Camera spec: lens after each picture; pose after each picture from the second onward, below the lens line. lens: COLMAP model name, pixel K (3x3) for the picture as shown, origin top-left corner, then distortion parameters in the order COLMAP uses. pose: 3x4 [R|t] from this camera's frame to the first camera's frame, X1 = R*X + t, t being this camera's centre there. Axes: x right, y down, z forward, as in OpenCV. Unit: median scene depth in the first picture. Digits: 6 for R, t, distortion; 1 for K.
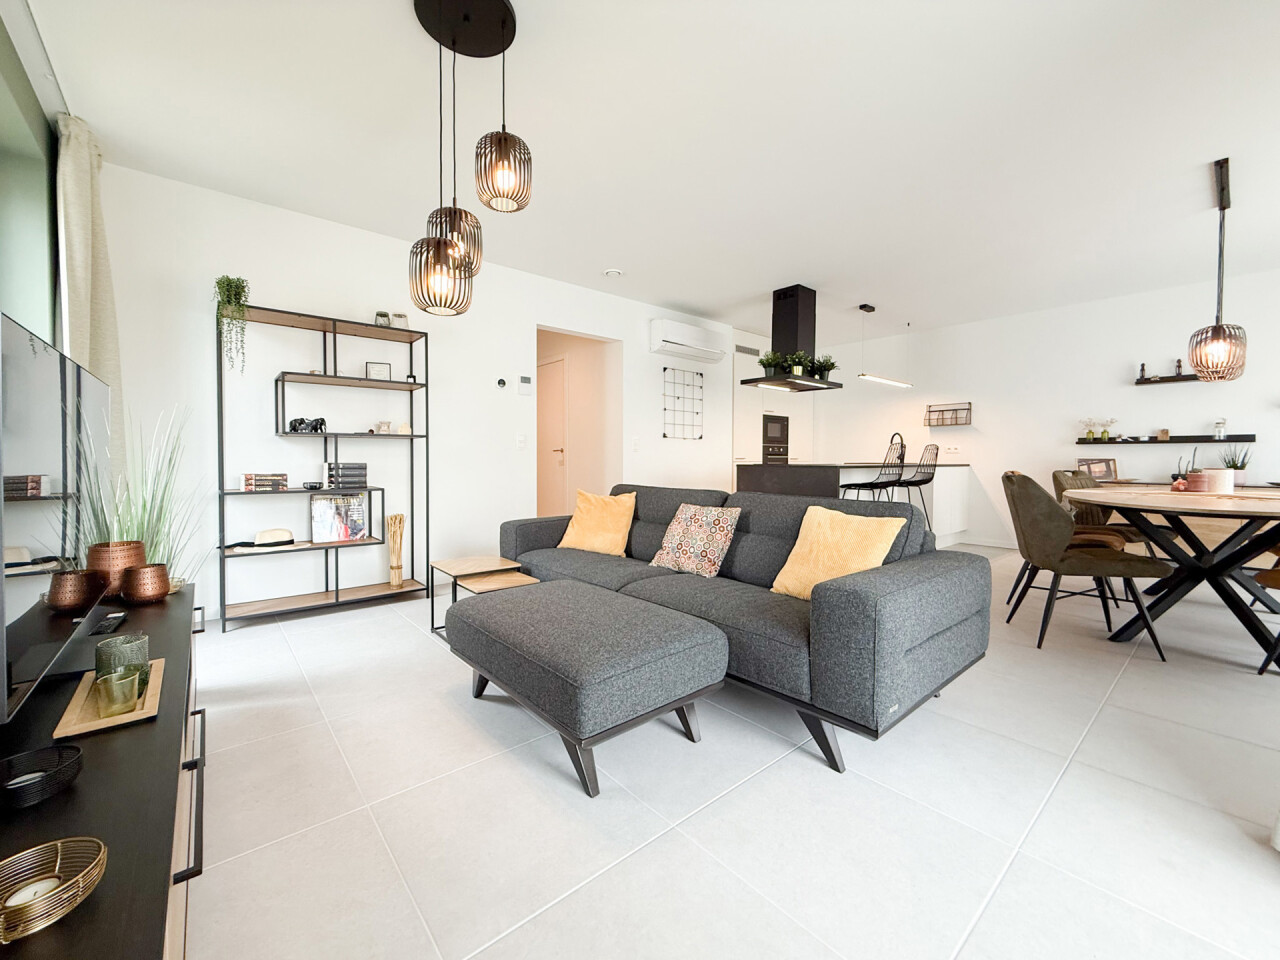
lens RADIAL K [[519.9, 0, 635.1], [0, 519.9, 472.1], [0, 0, 1]] dist [-0.000165, -0.000038]
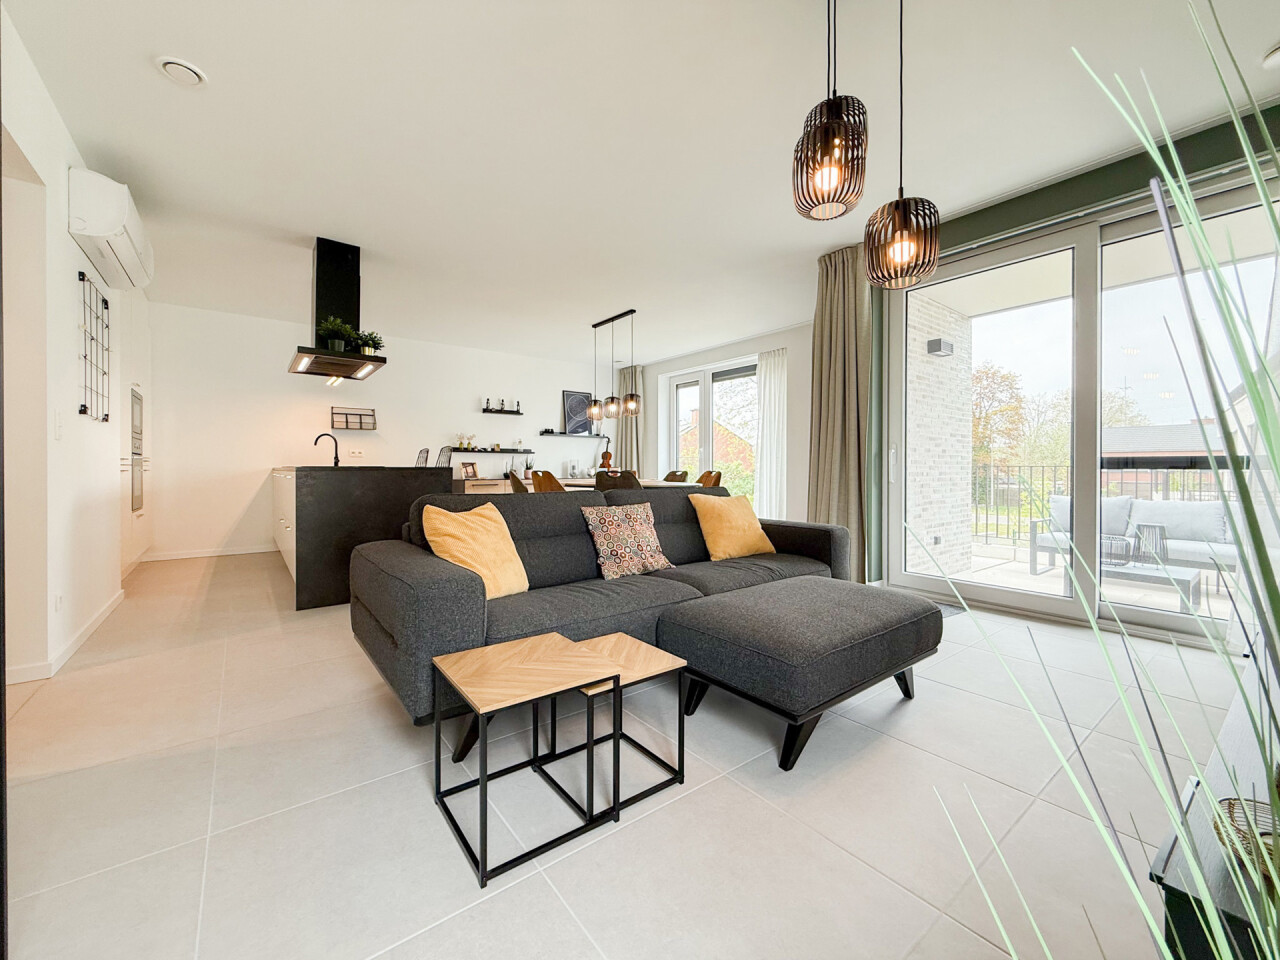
lens RADIAL K [[511.2, 0, 640.0], [0, 511.2, 469.4], [0, 0, 1]] dist [-0.000303, -0.000050]
pose [[0.046437, -0.004886, 0.998909, -0.438456], [0.026009, 0.999655, 0.003681, -0.002197], [-0.998583, 0.025809, 0.046549, 0.490636]]
